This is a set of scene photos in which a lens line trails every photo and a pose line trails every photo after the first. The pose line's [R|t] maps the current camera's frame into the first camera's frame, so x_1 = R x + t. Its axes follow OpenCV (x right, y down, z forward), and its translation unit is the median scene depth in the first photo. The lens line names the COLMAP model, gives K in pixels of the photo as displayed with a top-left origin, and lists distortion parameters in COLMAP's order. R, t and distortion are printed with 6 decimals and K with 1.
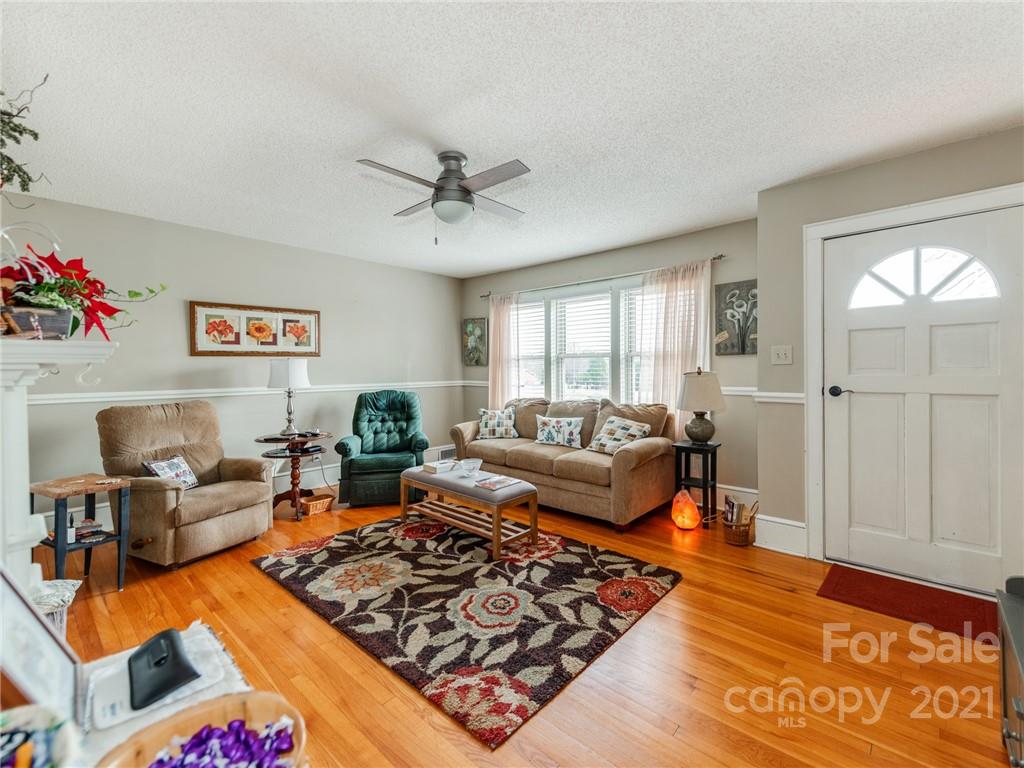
lens RADIAL K [[453.9, 0, 491.4], [0, 453.9, 370.2], [0, 0, 1]] dist [0.030316, 0.000149]
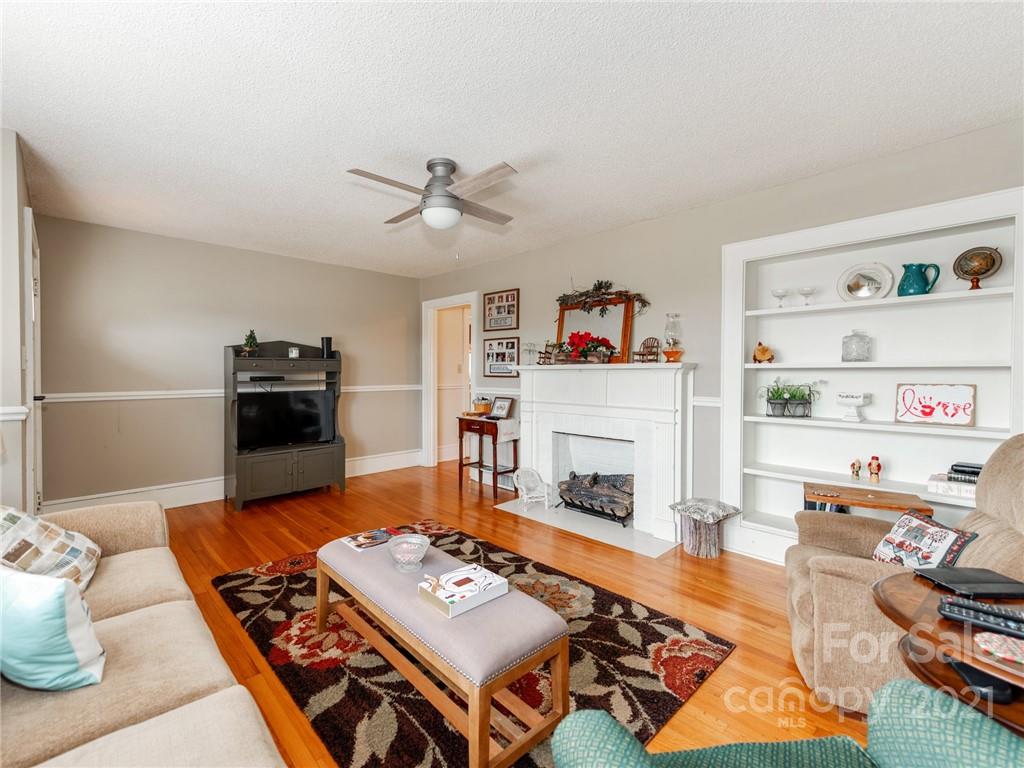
lens RADIAL K [[453.9, 0, 509.8], [0, 453.9, 375.6], [0, 0, 1]] dist [0.030316, 0.000149]
pose [[-0.998539, 0.005958, -0.053712, -0.168498], [0.005186, 0.999881, 0.014505, -0.007718], [0.053792, 0.014205, -0.998451, 1.912678]]
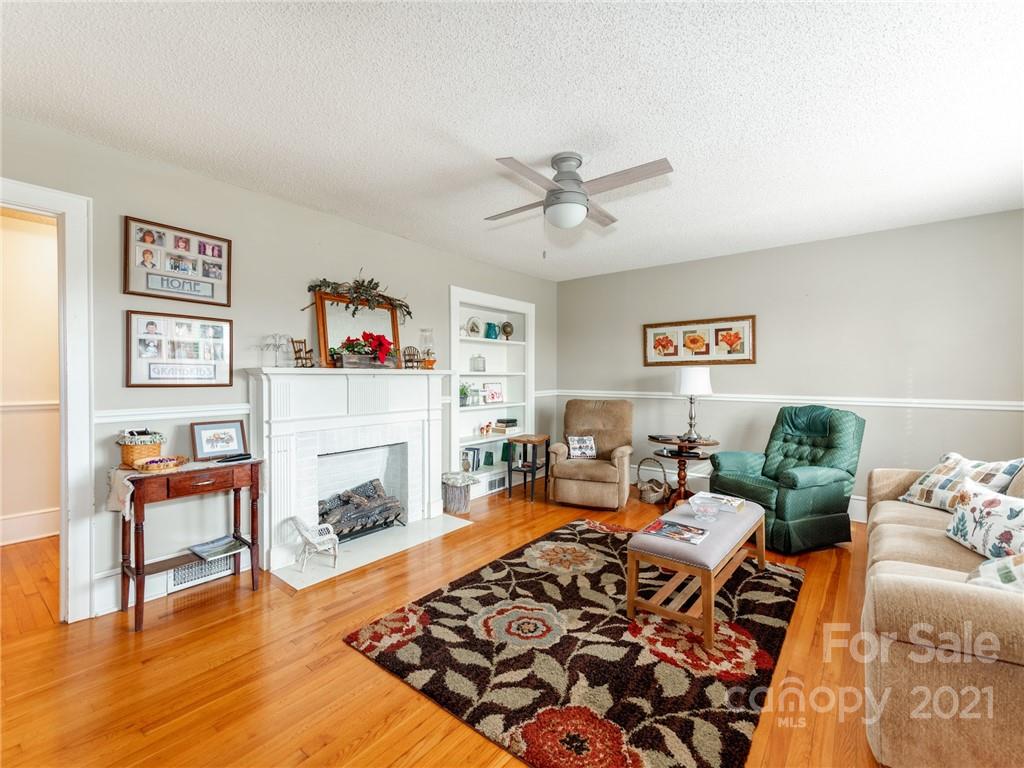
lens RADIAL K [[406.4, 0, 507.4], [0, 406.4, 379.6], [0, 0, 1]] dist [0.022302, -0.000426]
pose [[0.125088, 0.013719, -0.992051, 0.721287], [-0.007671, 0.999888, 0.012860, -0.008306], [0.992116, 0.006001, 0.125179, 0.725695]]
